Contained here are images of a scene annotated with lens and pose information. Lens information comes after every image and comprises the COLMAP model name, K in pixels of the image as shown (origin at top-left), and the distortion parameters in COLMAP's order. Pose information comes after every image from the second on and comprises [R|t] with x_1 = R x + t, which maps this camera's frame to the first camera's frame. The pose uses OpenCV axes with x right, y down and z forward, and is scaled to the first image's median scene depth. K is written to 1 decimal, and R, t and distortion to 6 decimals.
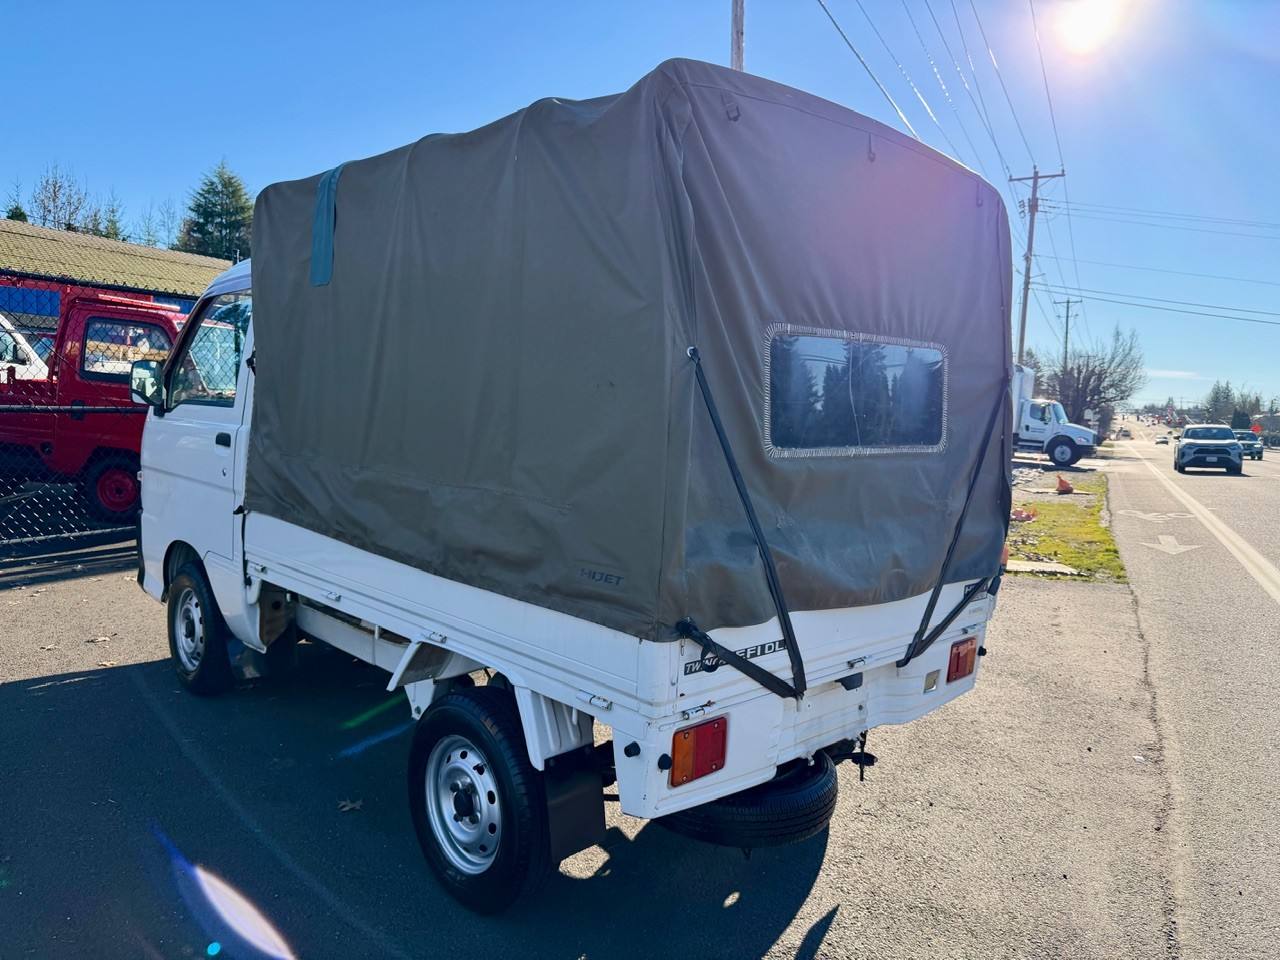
lens RADIAL K [[901.4, 0, 640.0], [0, 901.4, 480.0], [0, 0, 1]] dist [0.103177, -0.155779]
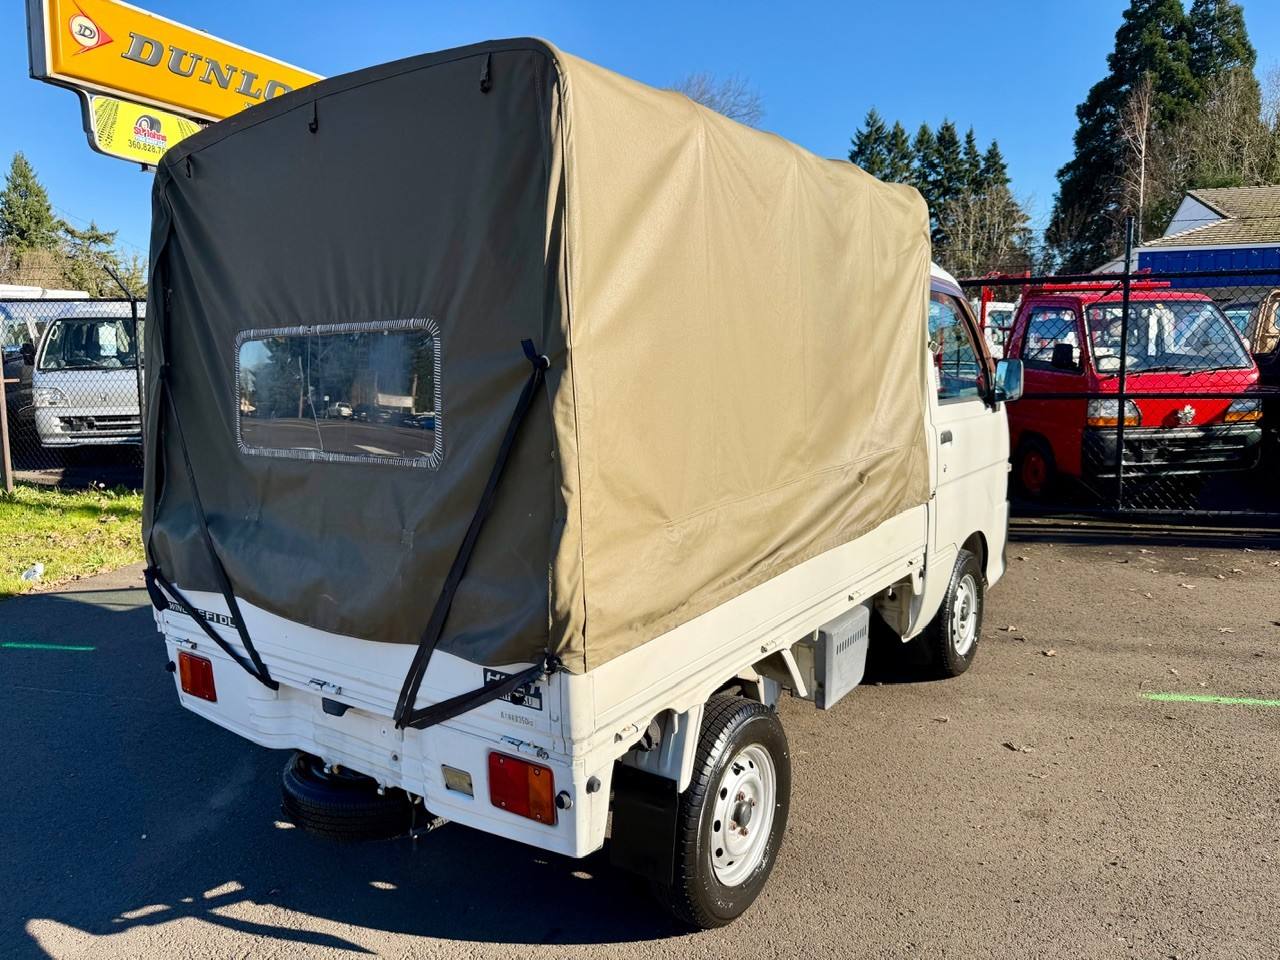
lens RADIAL K [[901.4, 0, 640.0], [0, 901.4, 480.0], [0, 0, 1]] dist [0.103177, -0.155779]
pose [[0.179999, 0.085495, -0.979944, 1.283542], [-0.057022, 0.995447, 0.076374, -0.101579], [0.982013, 0.042131, 0.184055, 1.233268]]
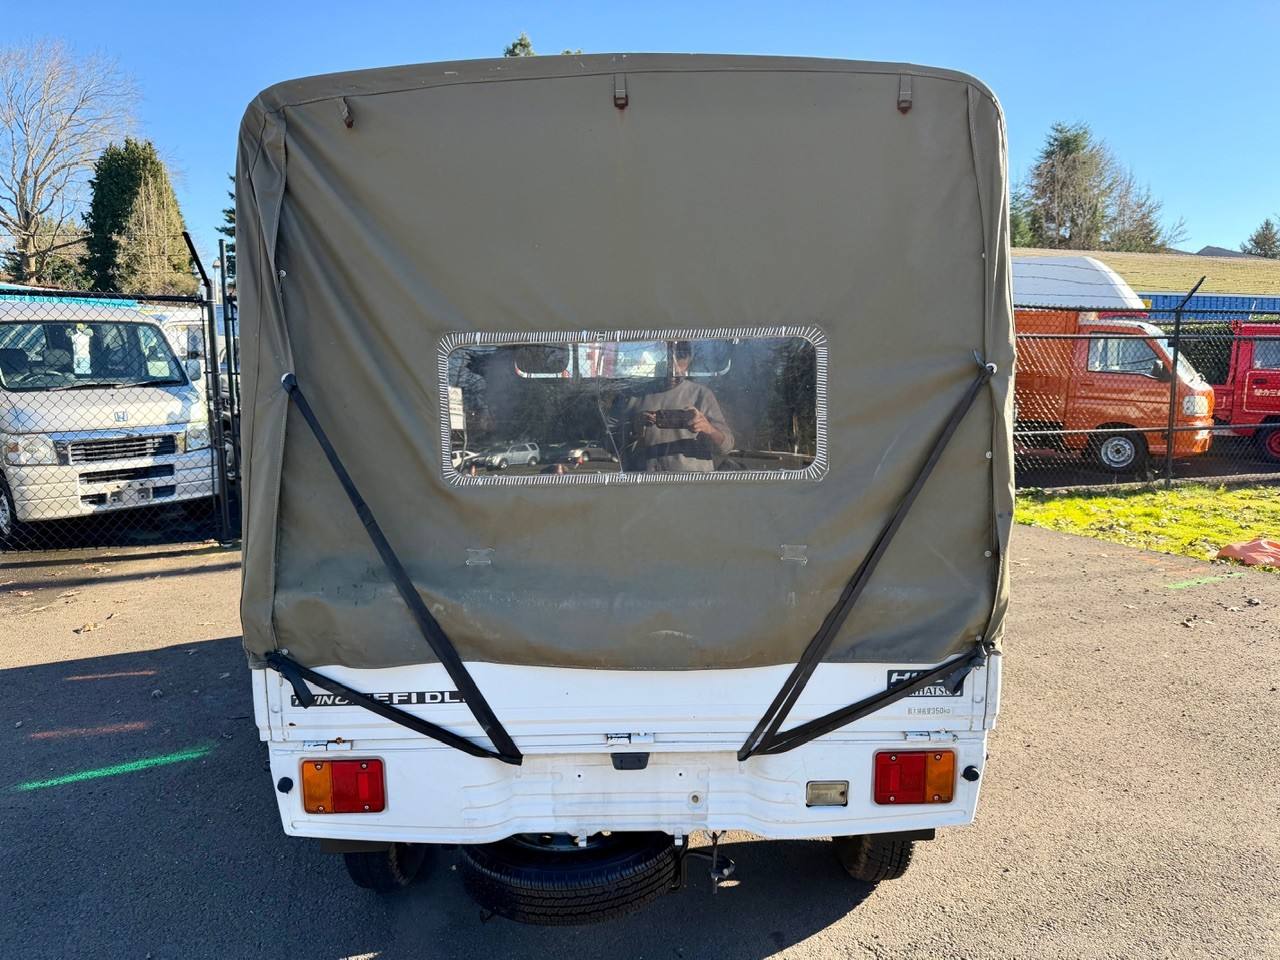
lens RADIAL K [[882.5, 0, 640.0], [0, 882.5, 480.0], [0, 0, 1]] dist [0.120325, -0.184103]
pose [[0.710966, 0.032315, -0.702484, 0.869649], [-0.009253, 0.999287, 0.036603, -0.063612], [0.703166, -0.019524, 0.710758, 0.491980]]
